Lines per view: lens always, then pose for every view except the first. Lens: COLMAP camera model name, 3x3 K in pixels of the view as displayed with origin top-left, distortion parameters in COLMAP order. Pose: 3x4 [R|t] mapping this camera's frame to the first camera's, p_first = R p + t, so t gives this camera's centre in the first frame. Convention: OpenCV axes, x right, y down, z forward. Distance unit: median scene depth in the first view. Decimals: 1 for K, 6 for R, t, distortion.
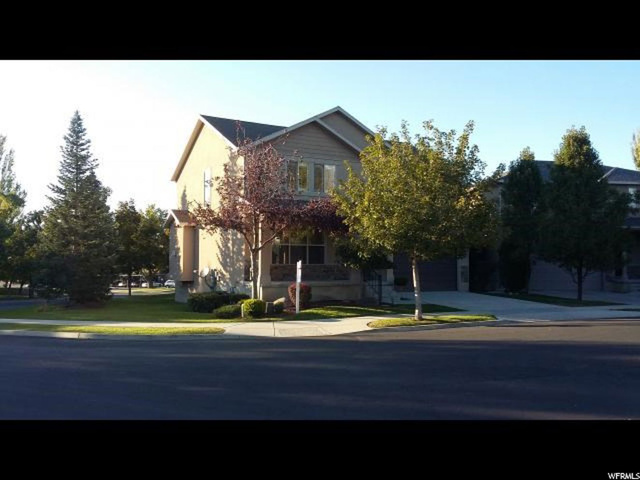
lens RADIAL K [[581.8, 0, 322.3], [0, 581.8, 242.6], [0, 0, 1]] dist [0.000682, 0.000000]
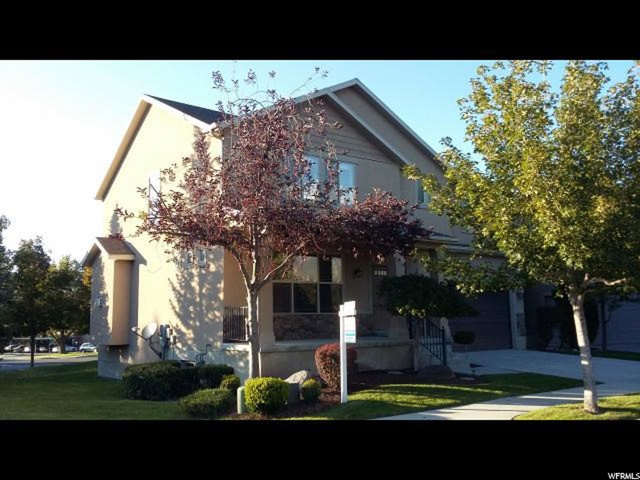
lens RADIAL K [[581.8, 0, 318.2], [0, 581.8, 236.5], [0, 0, 1]] dist [0.000682, 0.000000]
pose [[0.992466, -0.003336, 0.122474, -0.099823], [0.016590, 0.994081, -0.107366, 0.021379], [-0.121391, 0.108589, 0.986647, 0.352287]]
